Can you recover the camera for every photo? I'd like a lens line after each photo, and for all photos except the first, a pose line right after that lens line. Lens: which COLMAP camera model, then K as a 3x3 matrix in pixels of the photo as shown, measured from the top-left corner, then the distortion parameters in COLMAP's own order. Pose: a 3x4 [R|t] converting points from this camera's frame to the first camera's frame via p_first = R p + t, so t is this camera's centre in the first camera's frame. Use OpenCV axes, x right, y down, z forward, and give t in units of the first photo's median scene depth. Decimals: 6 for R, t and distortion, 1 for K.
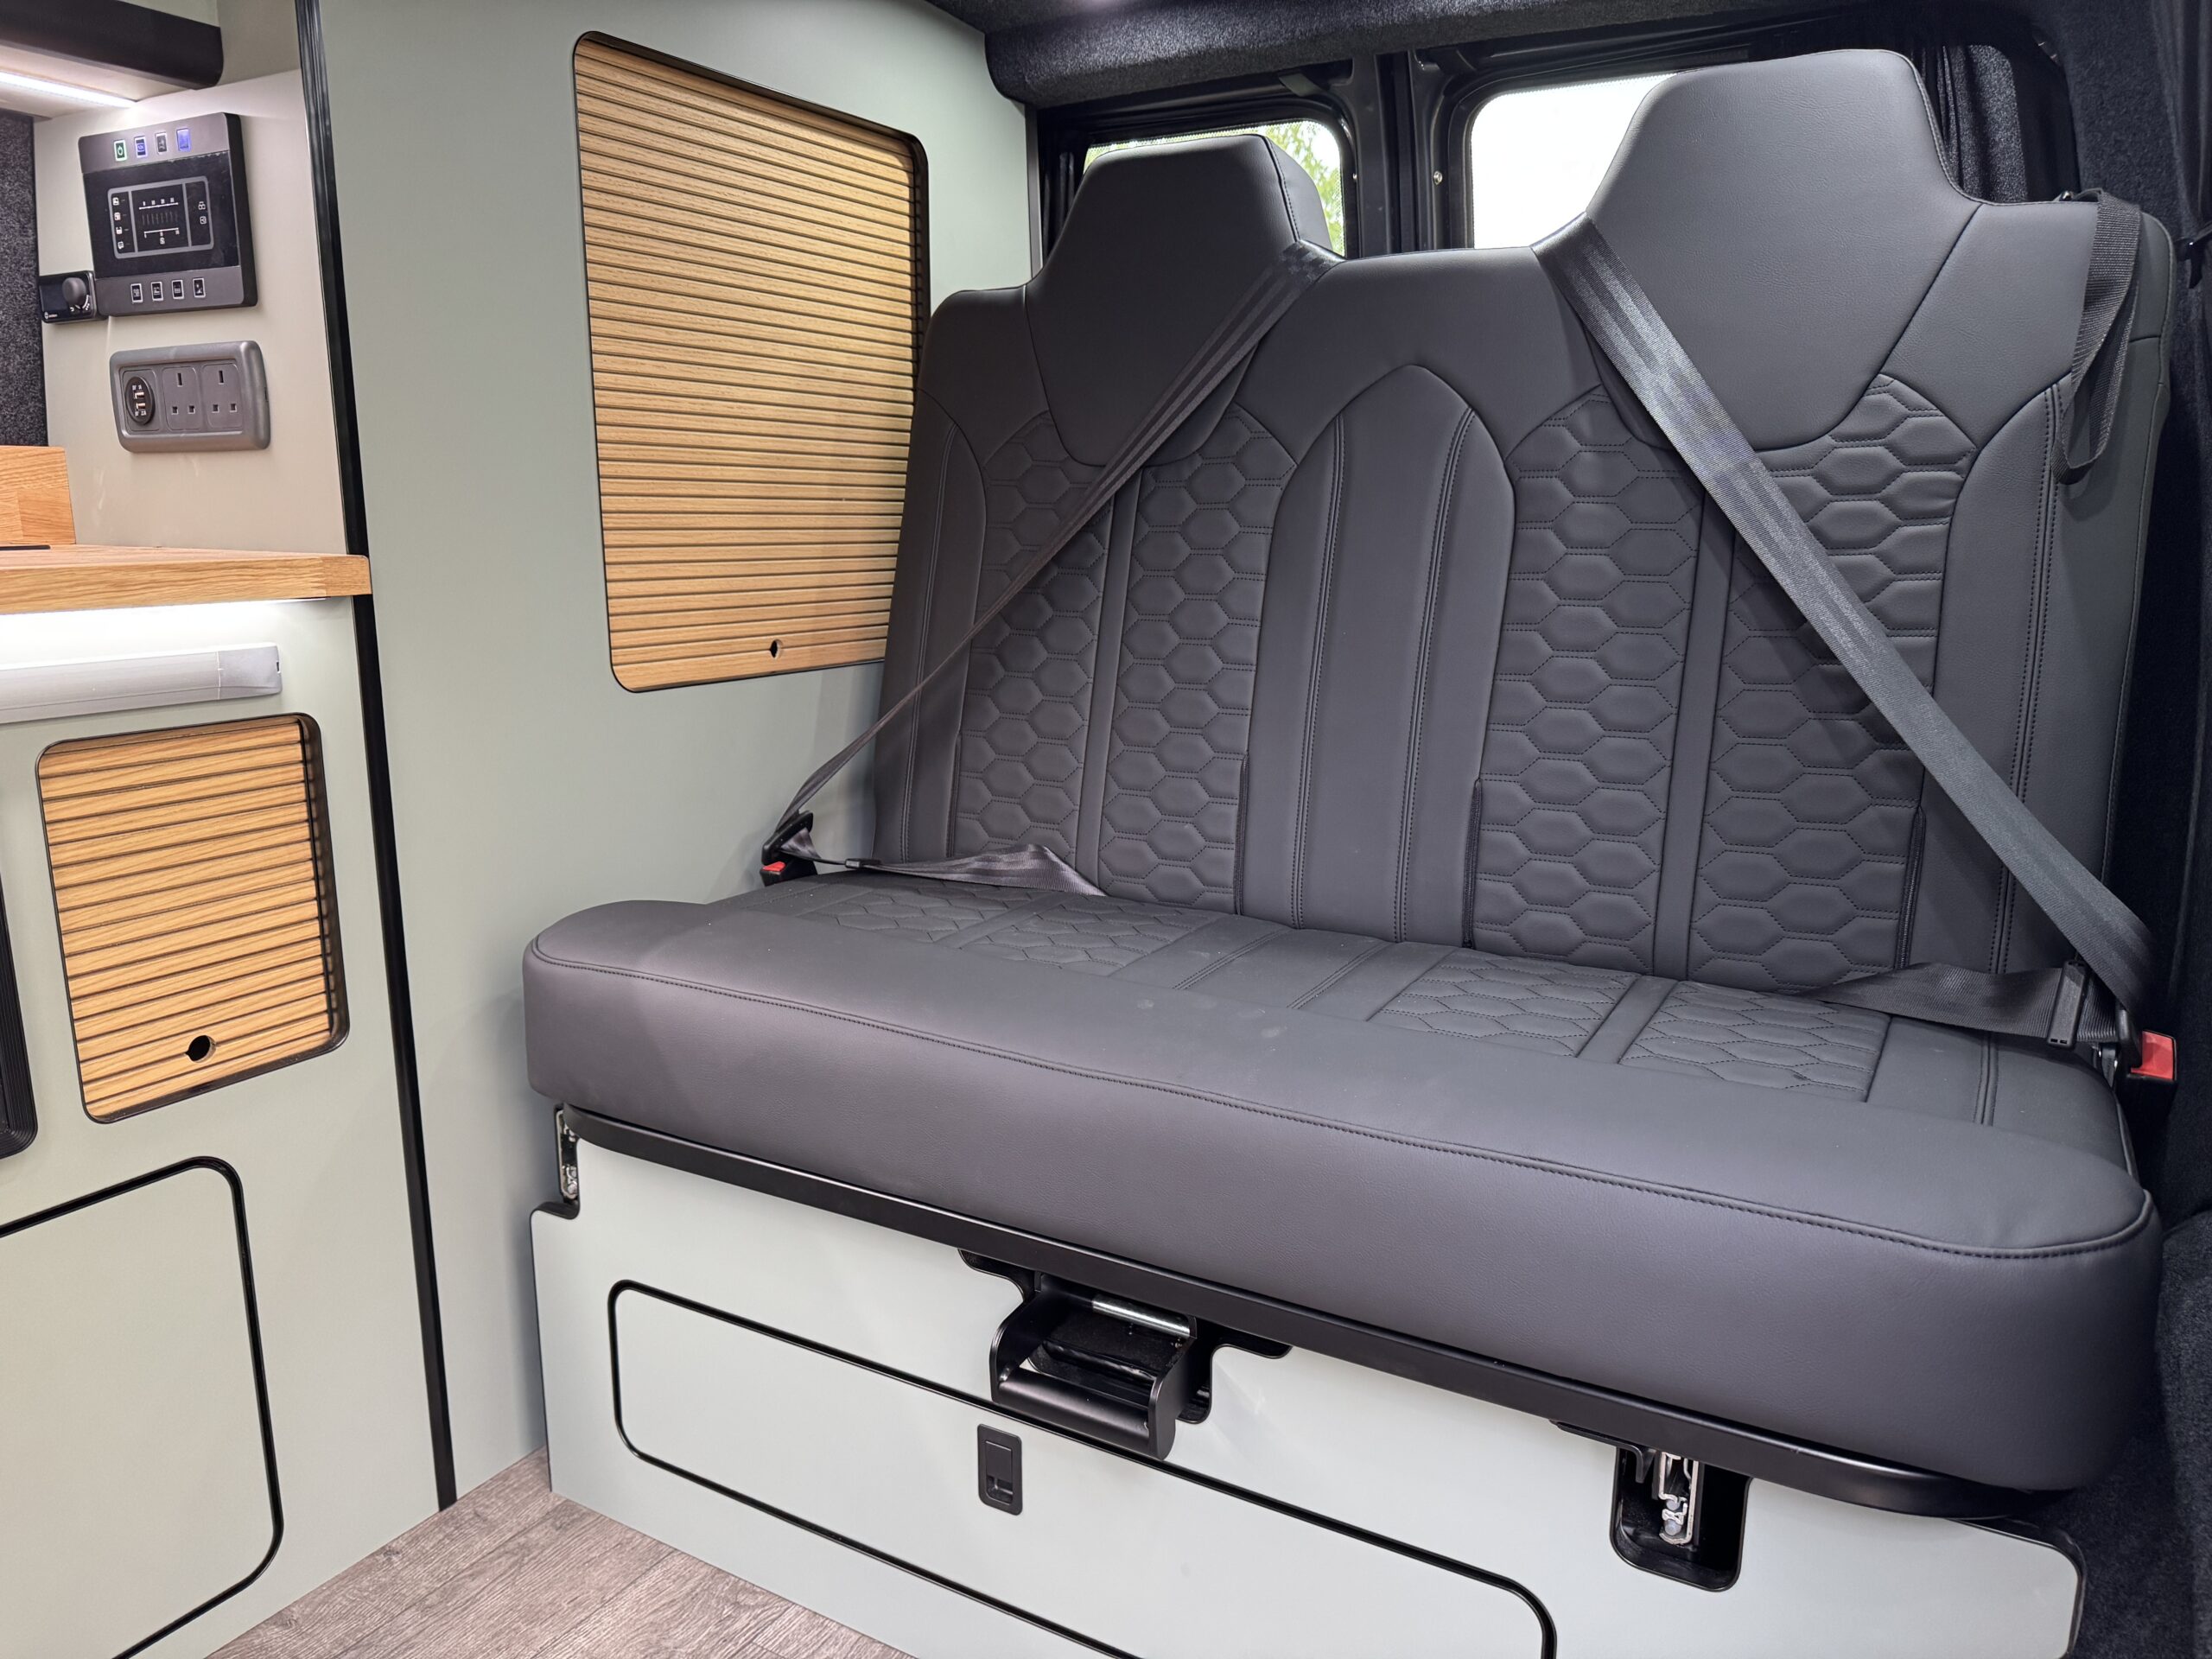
lens RADIAL K [[1575.9, 0, 1096.4], [0, 1575.9, 833.7], [0, 0, 1]] dist [0.031496, -0.037822]
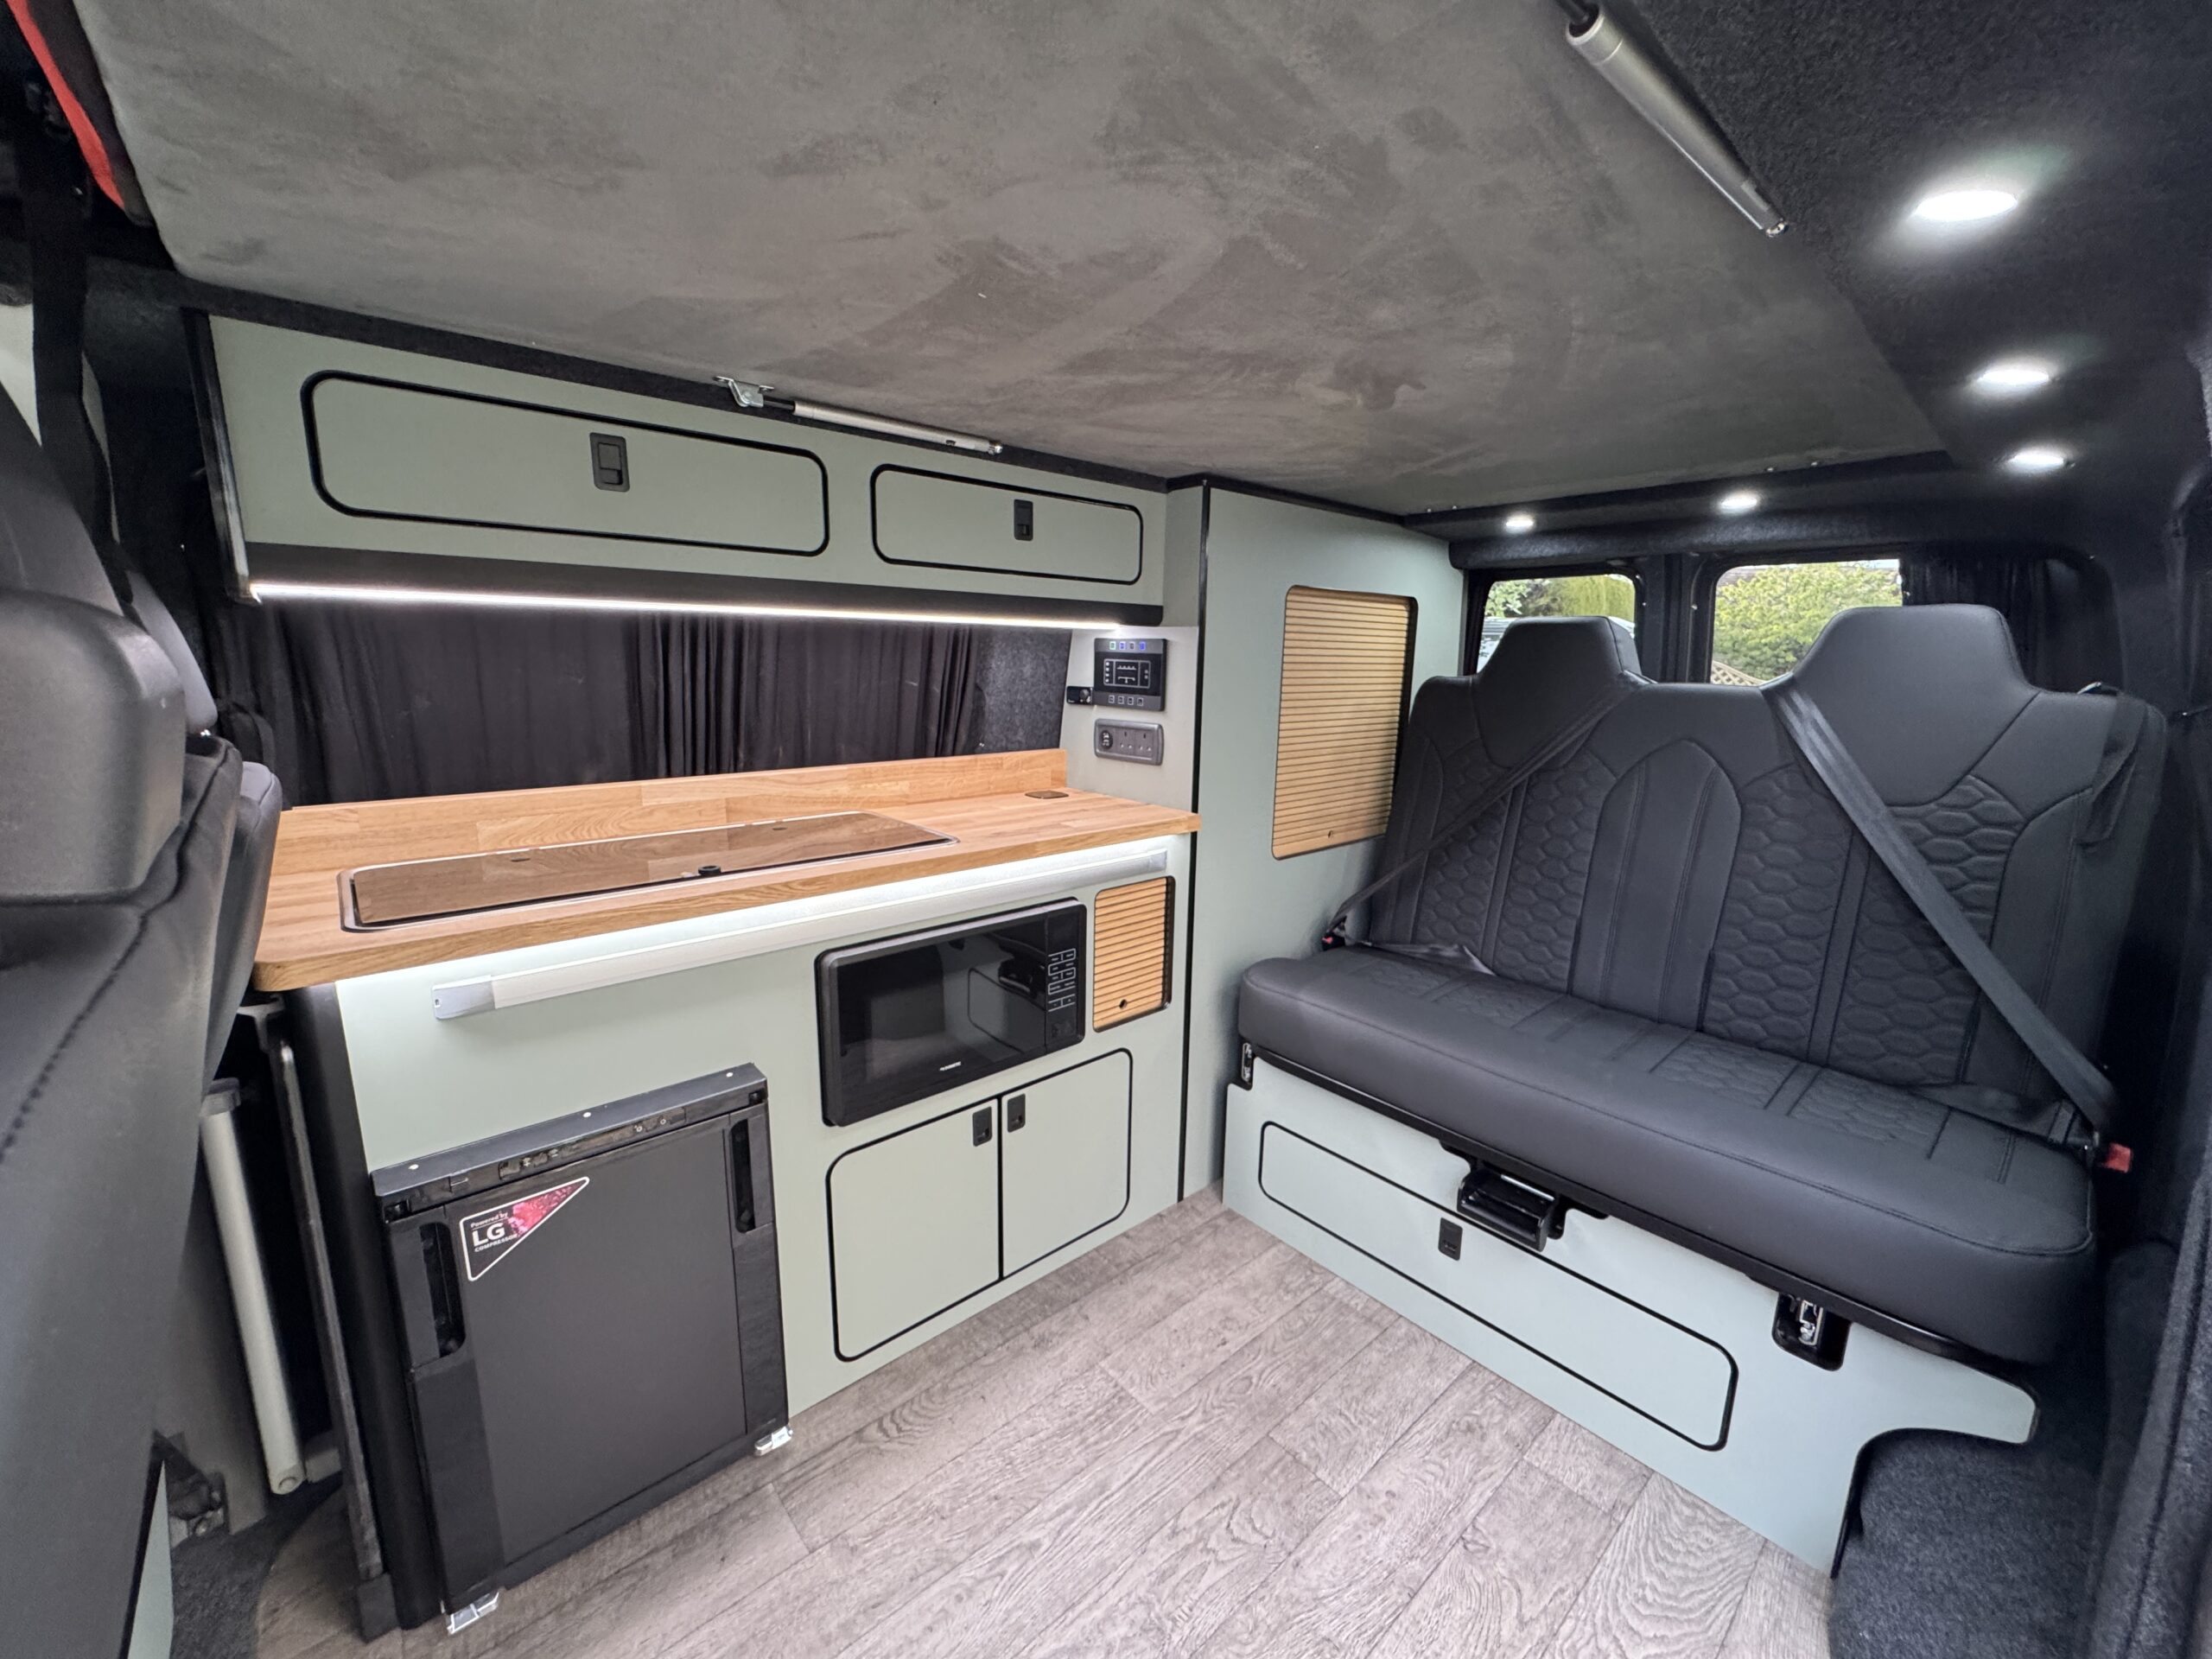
lens RADIAL K [[887.9, 0, 1098.6], [0, 887.9, 824.5], [0, 0, 1]] dist [-0.010270, 0.003484]
pose [[0.946119, 0.072326, -0.315639, -0.169918], [-0.078996, 0.996840, -0.008369, -0.133572], [0.314036, 0.032852, 0.948843, -0.361352]]
